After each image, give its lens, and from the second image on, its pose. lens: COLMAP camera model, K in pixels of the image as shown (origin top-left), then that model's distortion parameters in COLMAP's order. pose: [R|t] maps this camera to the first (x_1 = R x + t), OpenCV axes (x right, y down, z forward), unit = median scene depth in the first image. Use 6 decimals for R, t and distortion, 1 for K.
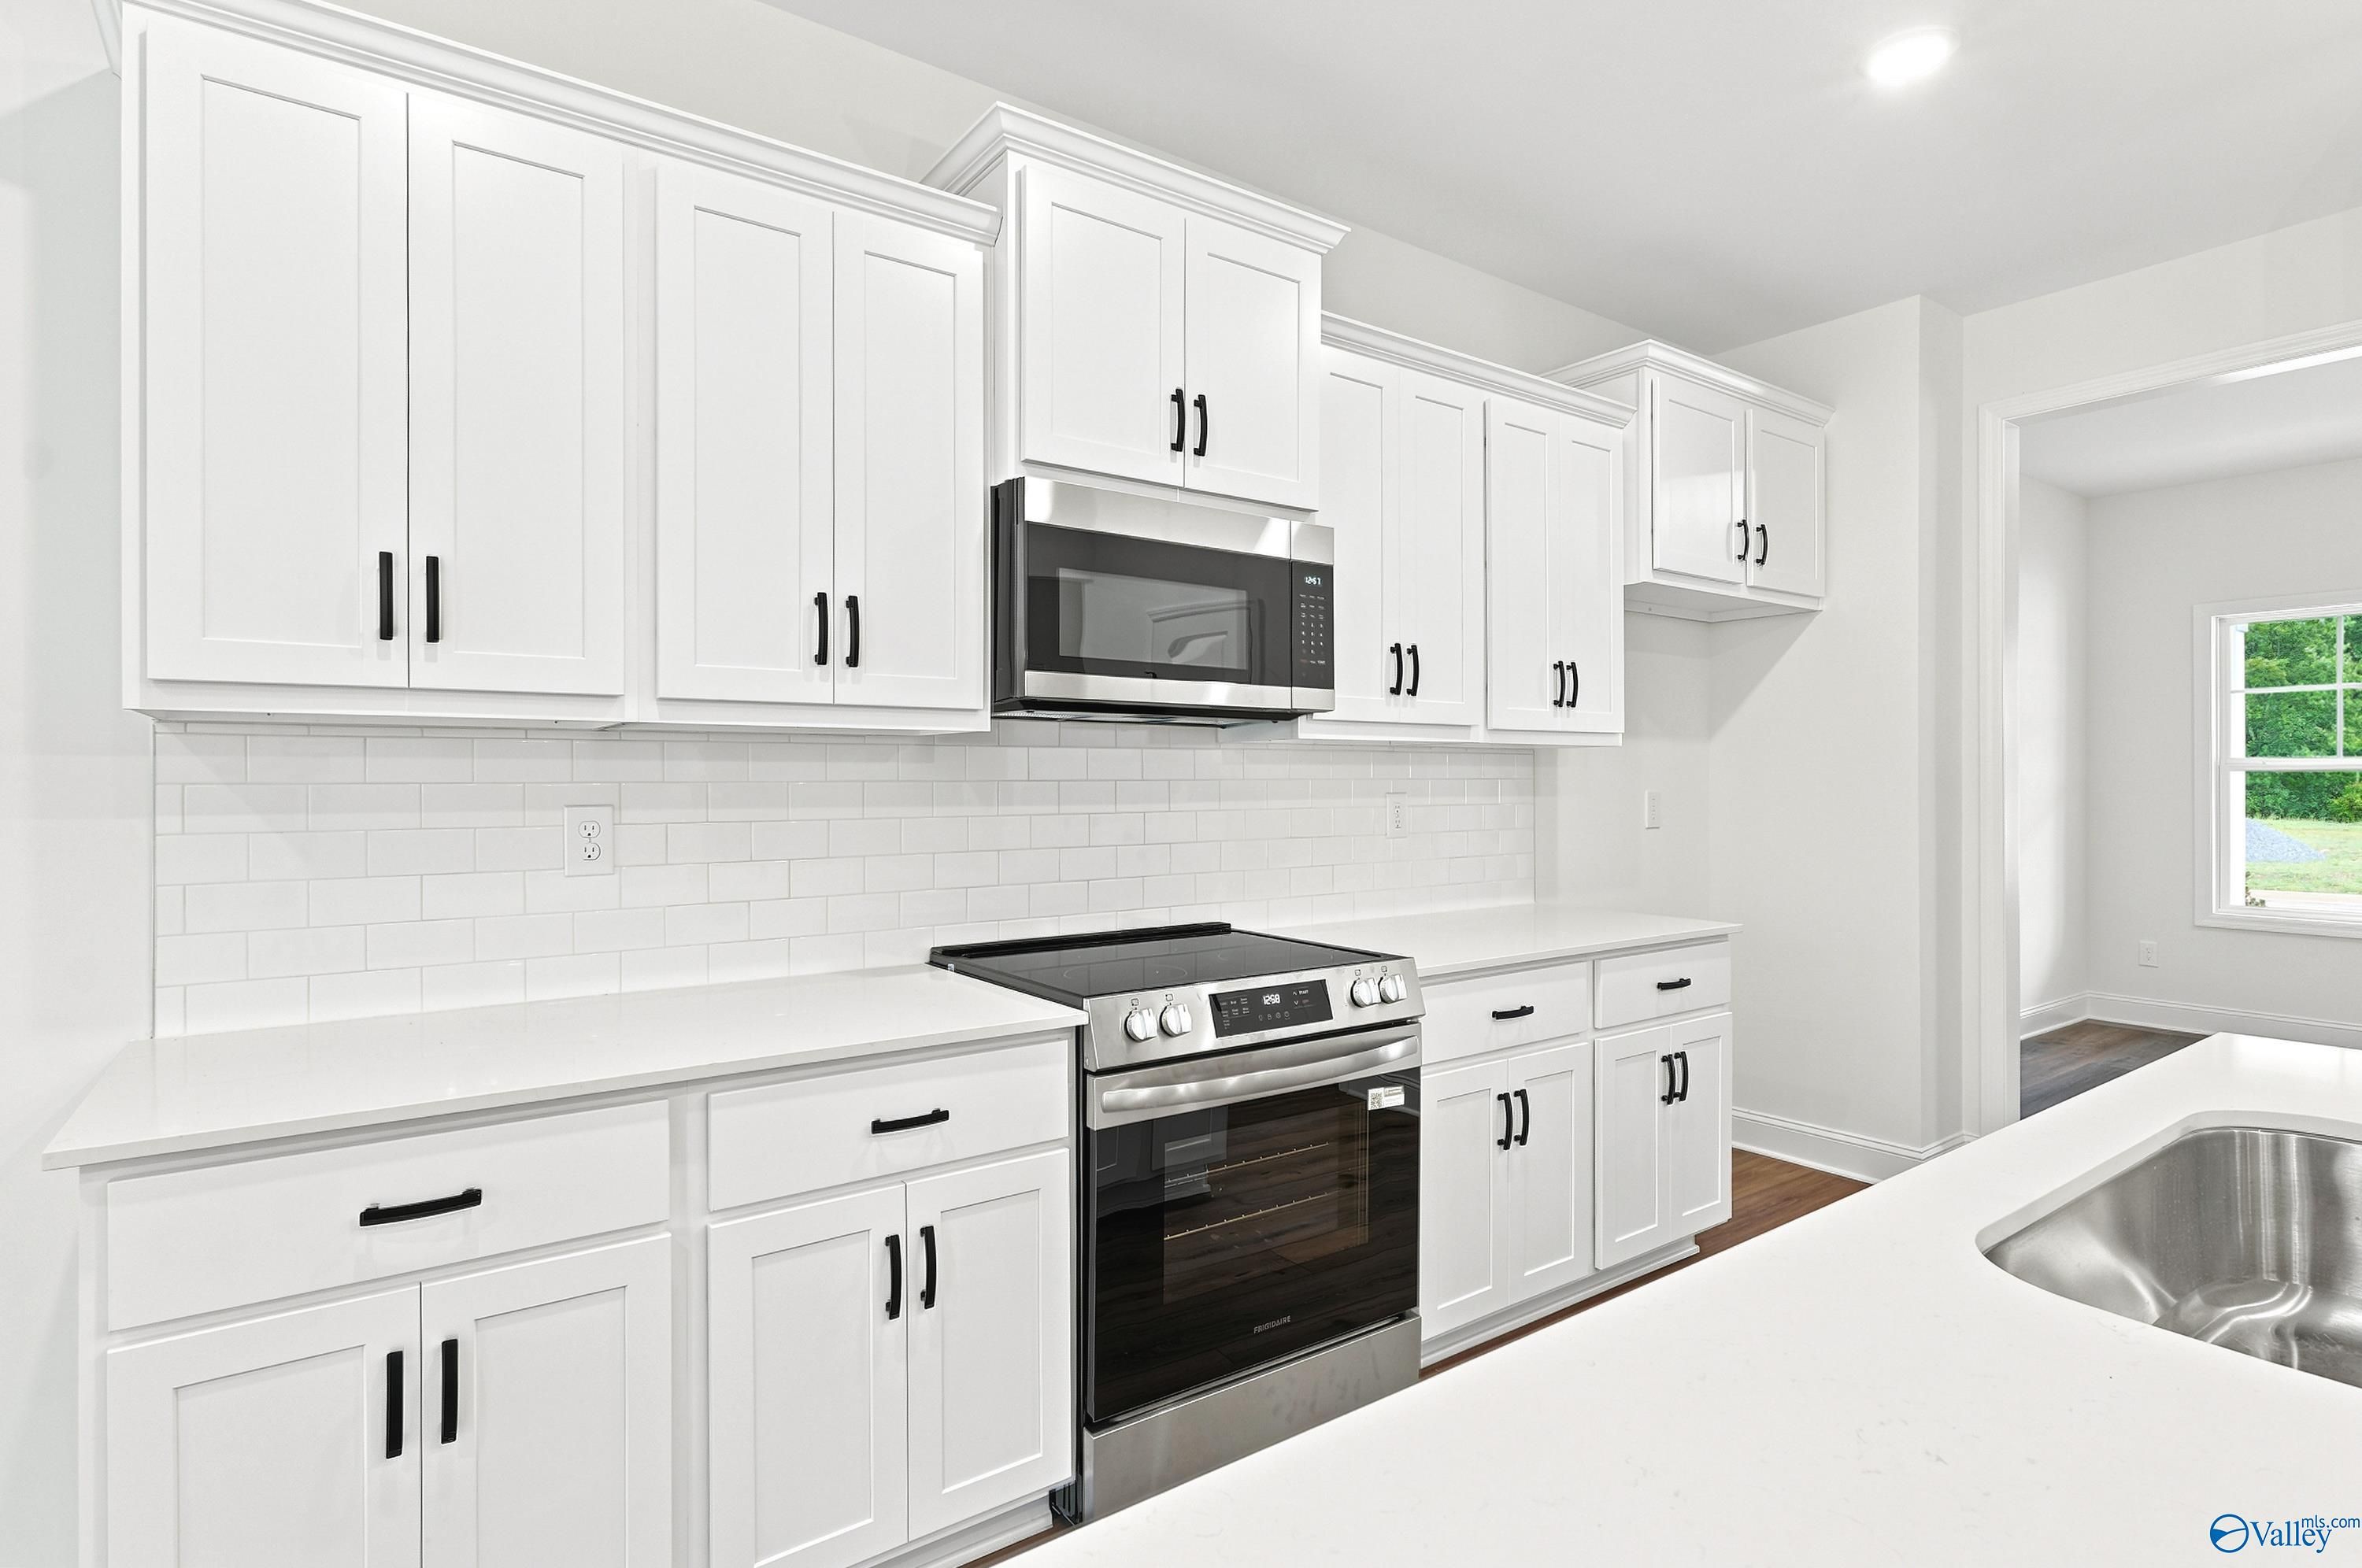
lens RADIAL K [[998.5, 0, 1176.0], [0, 998.5, 761.8], [0, 0, 1]] dist [-0.001226, -0.000575]
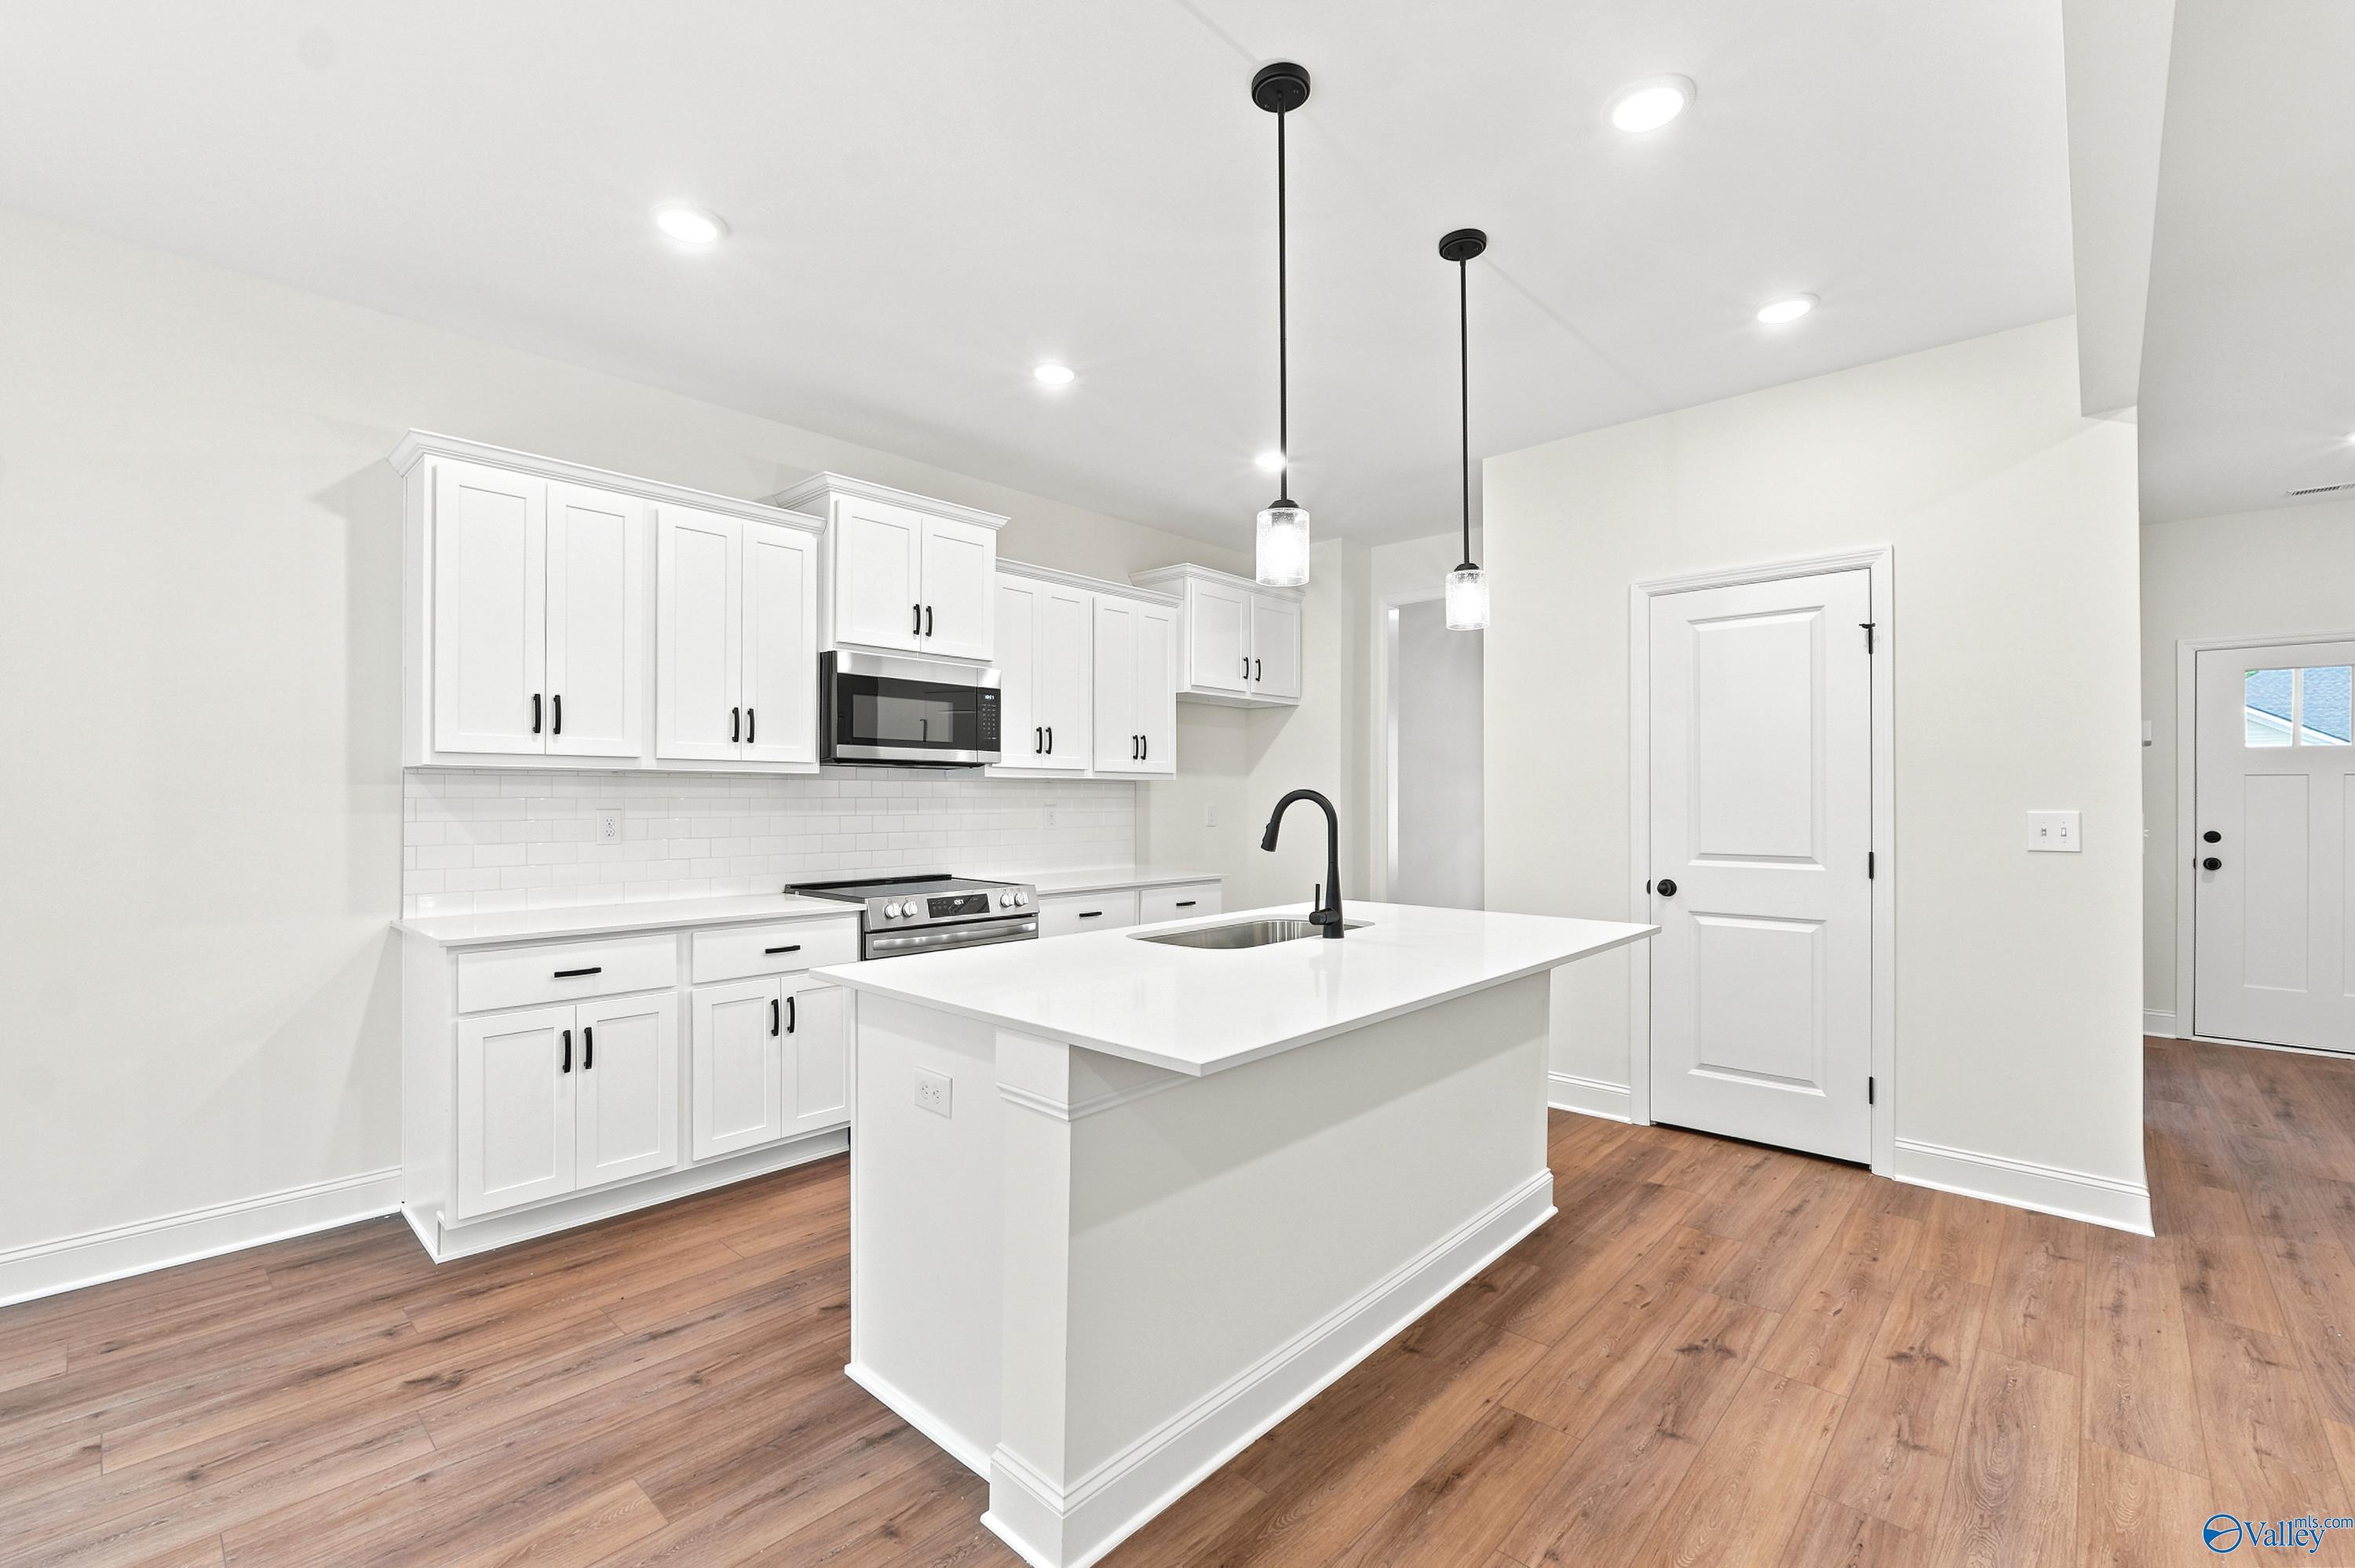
lens RADIAL K [[971.8, 0, 1177.5], [0, 971.8, 784.0], [0, 0, 1]] dist [-0.021187, -0.000078]
pose [[0.981939, 0.004894, 0.189134, 0.154295], [-0.005094, 0.999987, 0.000572, -0.013408], [-0.189129, -0.001525, 0.981951, -1.051769]]
